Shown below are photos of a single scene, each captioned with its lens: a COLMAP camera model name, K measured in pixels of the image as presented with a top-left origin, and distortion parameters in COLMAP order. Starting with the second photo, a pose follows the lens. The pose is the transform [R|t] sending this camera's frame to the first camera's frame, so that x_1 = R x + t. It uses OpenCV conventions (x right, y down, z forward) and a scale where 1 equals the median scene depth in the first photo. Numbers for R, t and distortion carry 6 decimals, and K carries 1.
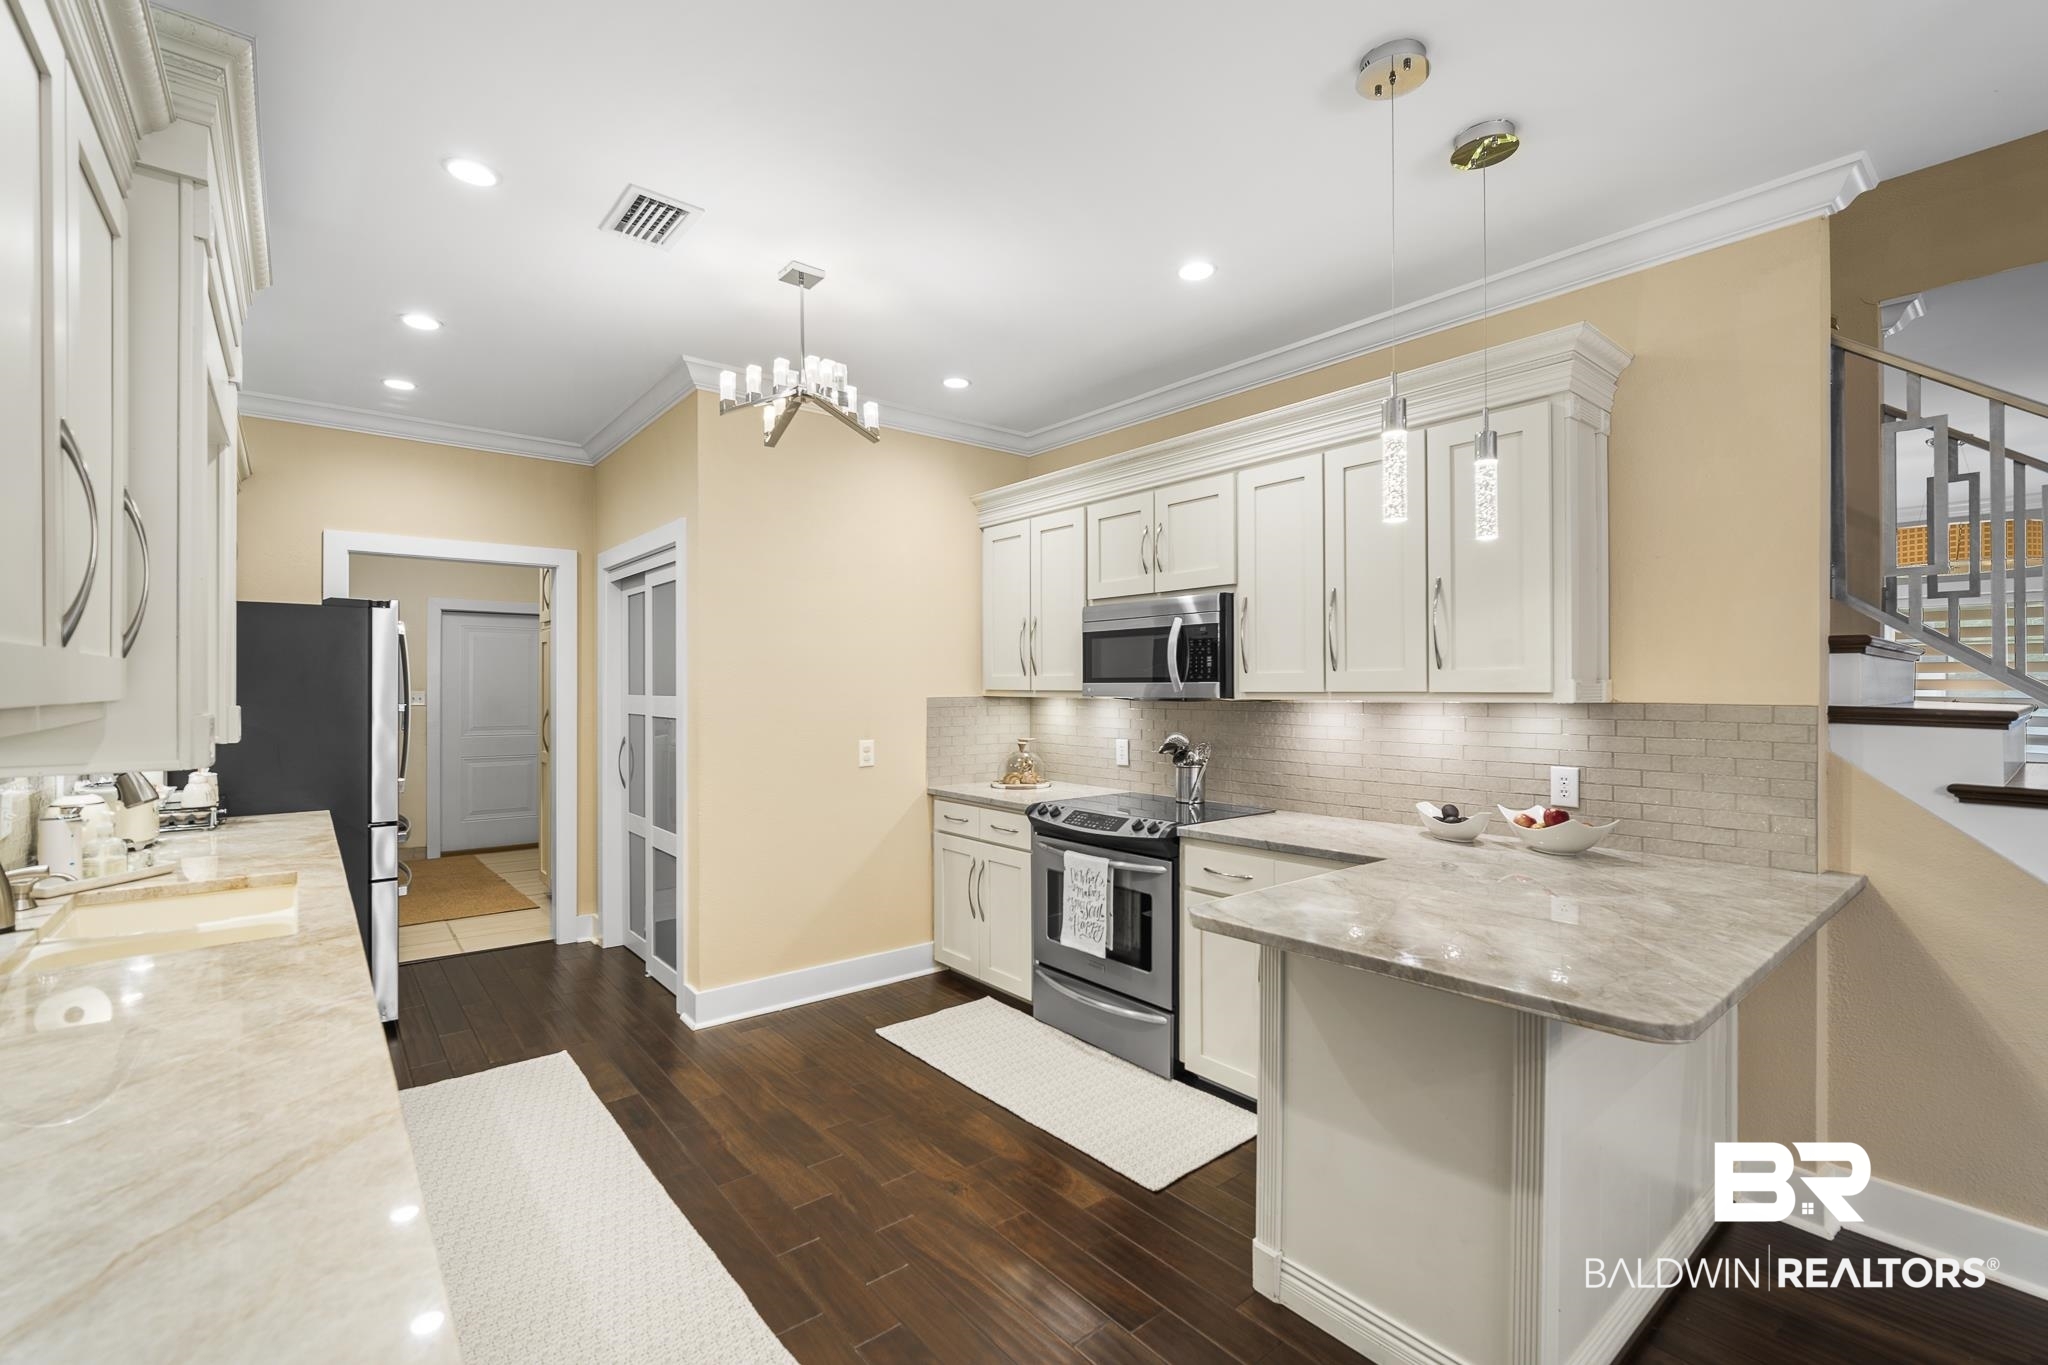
lens RADIAL K [[899.2, 0, 1064.2], [0, 899.2, 681.7], [0, 0, 1]] dist [-0.012868, 0.004728]
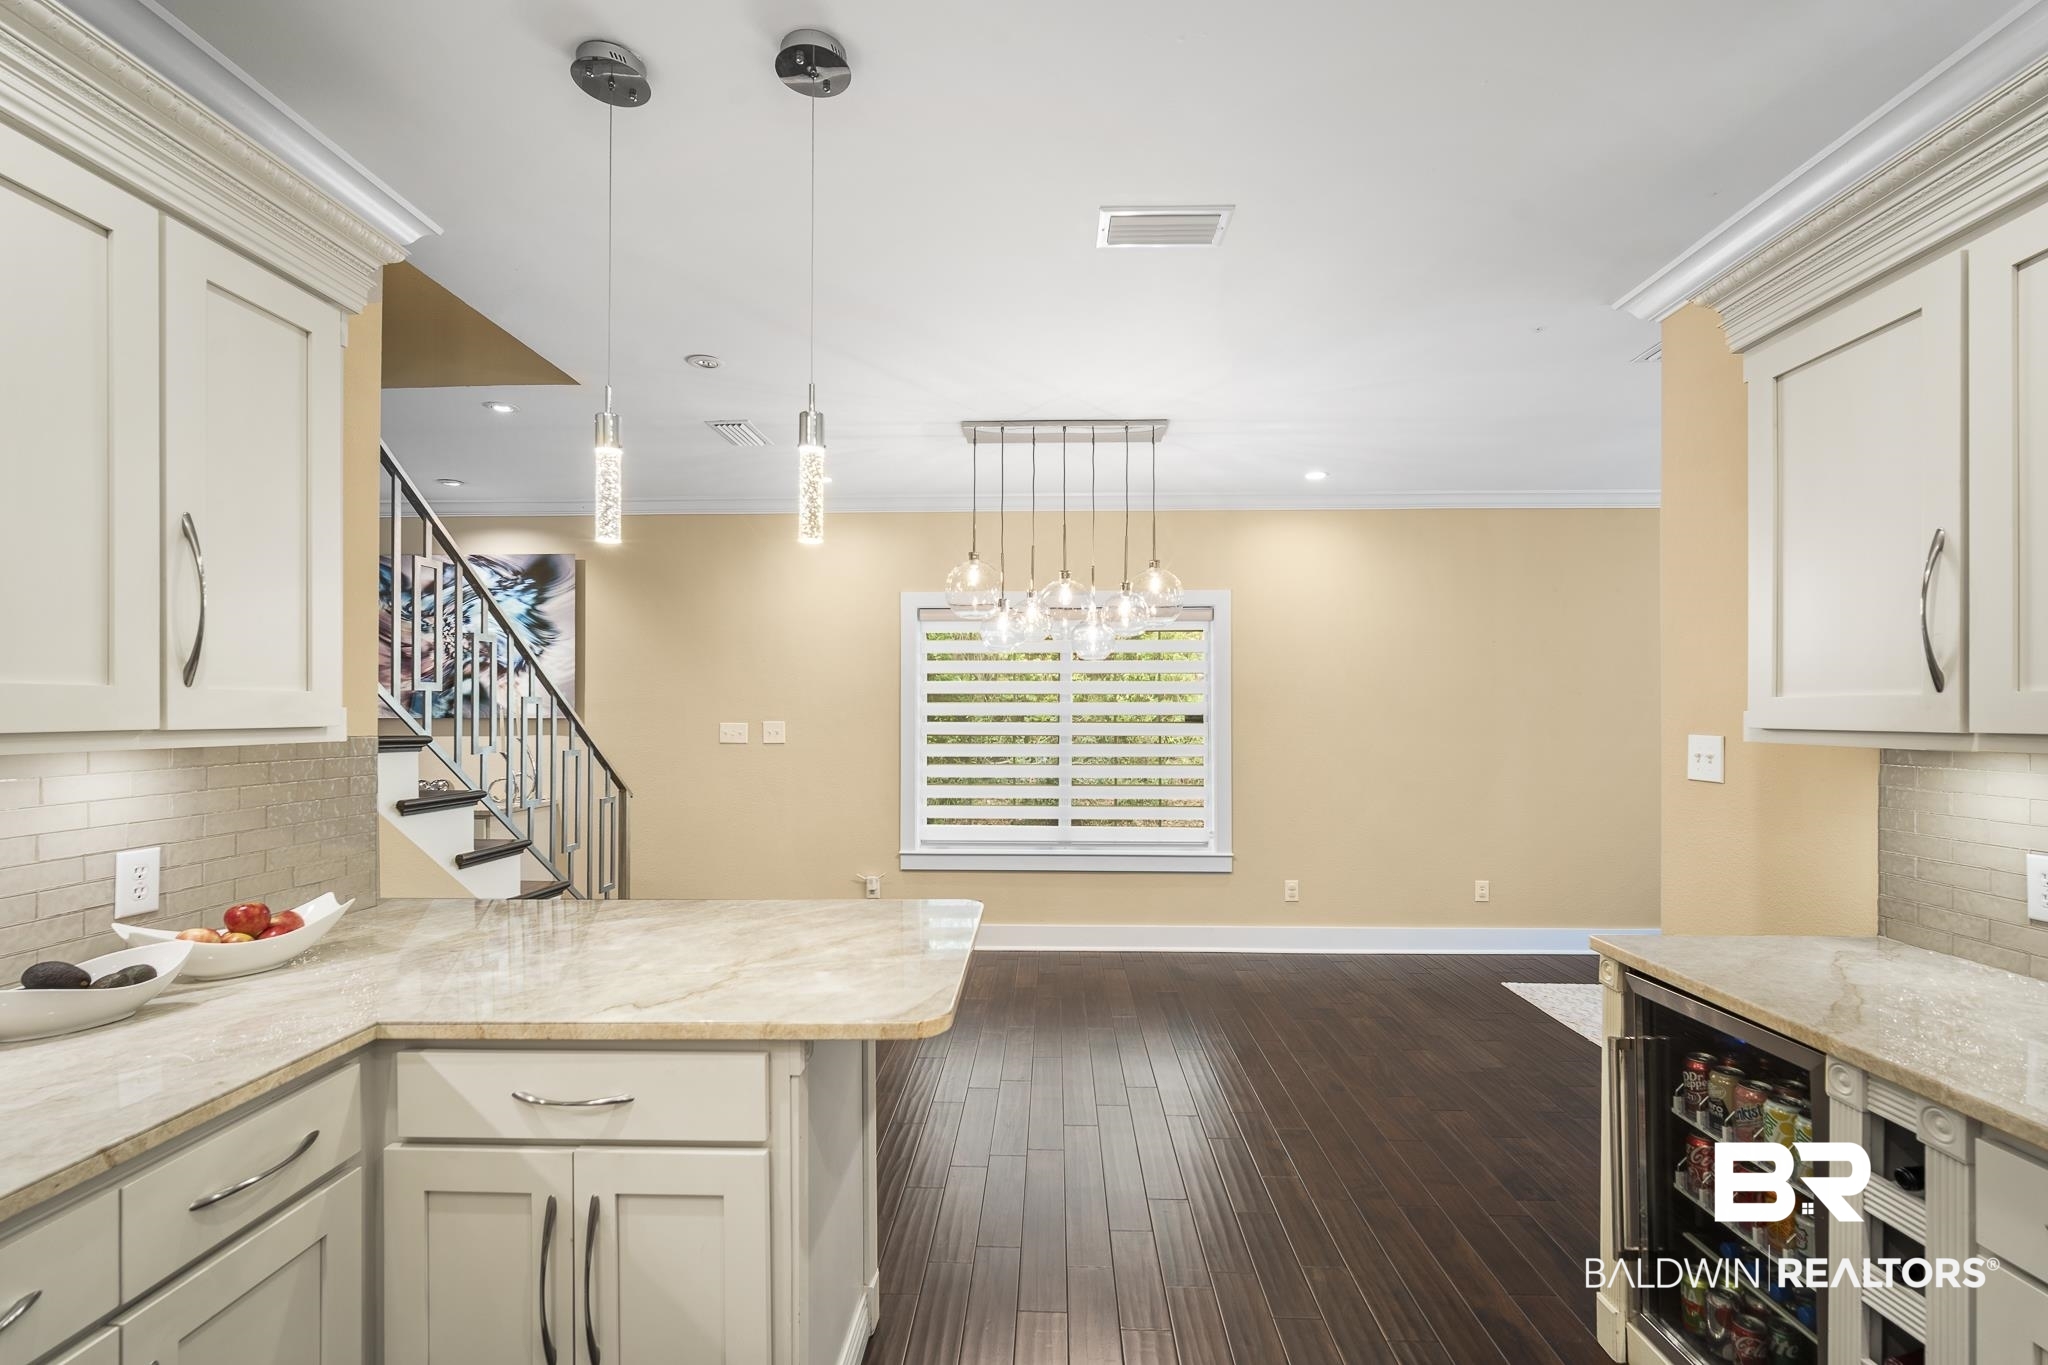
lens RADIAL K [[899.2, 0, 1034.0], [0, 899.2, 711.7], [0, 0, 1]] dist [-0.012868, 0.004728]
pose [[-0.738298, 0.000843, 0.674474, -0.247937], [-0.002117, 0.999991, -0.003567, 0.001702], [-0.674471, -0.004062, -0.738290, 0.857847]]
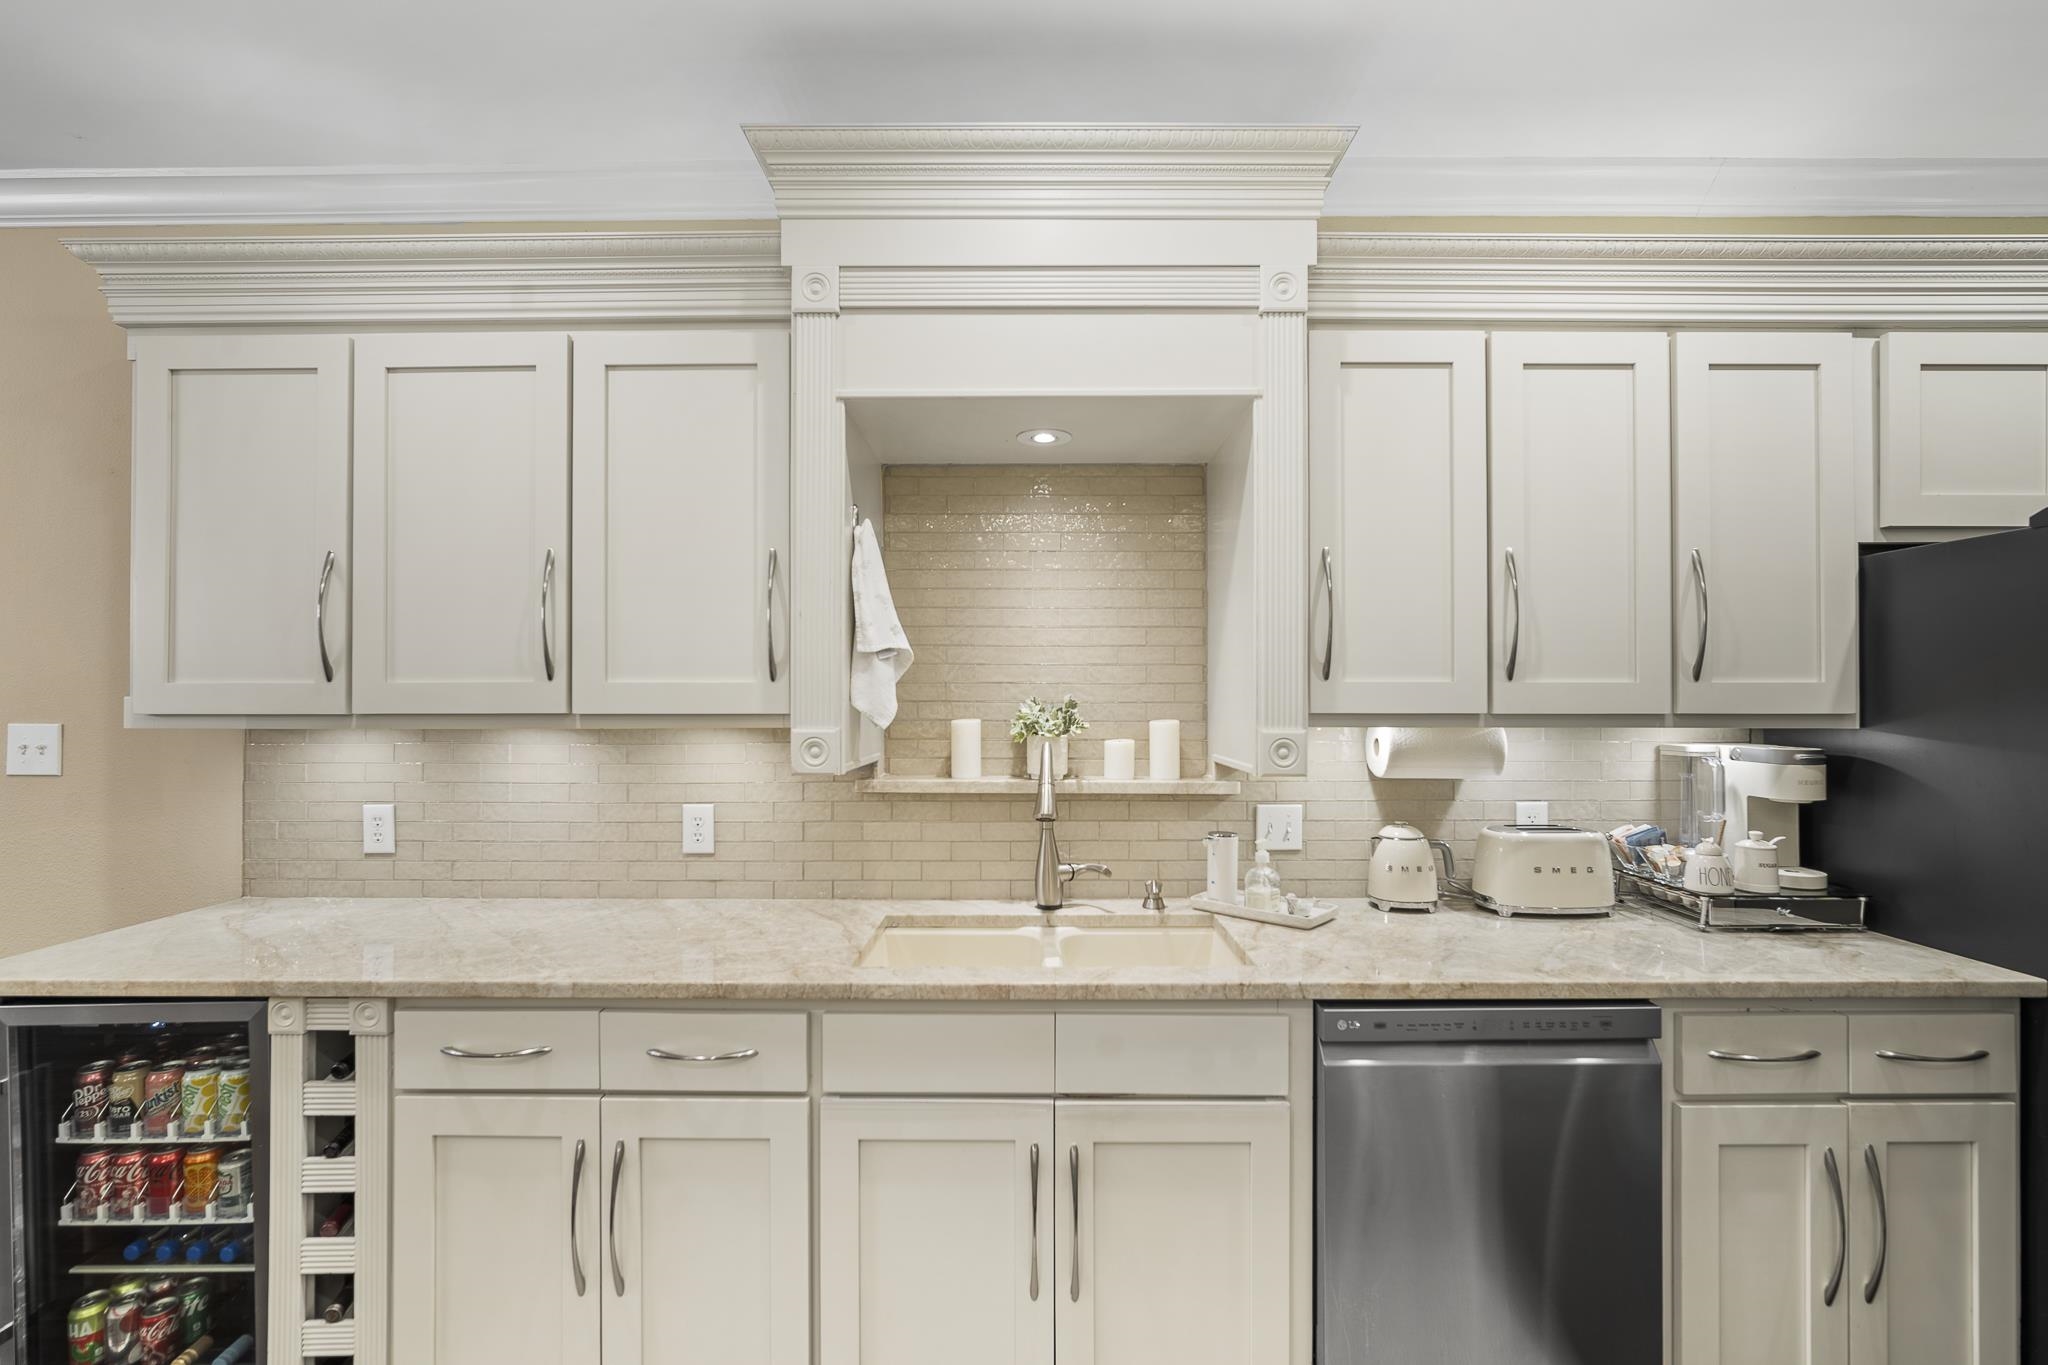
lens RADIAL K [[899.2, 0, 1033.9], [0, 899.2, 692.1], [0, 0, 1]] dist [-0.012868, 0.004728]
pose [[-0.641395, -0.004989, -0.767195, -0.129949], [0.002792, 0.999957, -0.008836, 0.001974], [0.767206, -0.007809, -0.641353, 0.920870]]
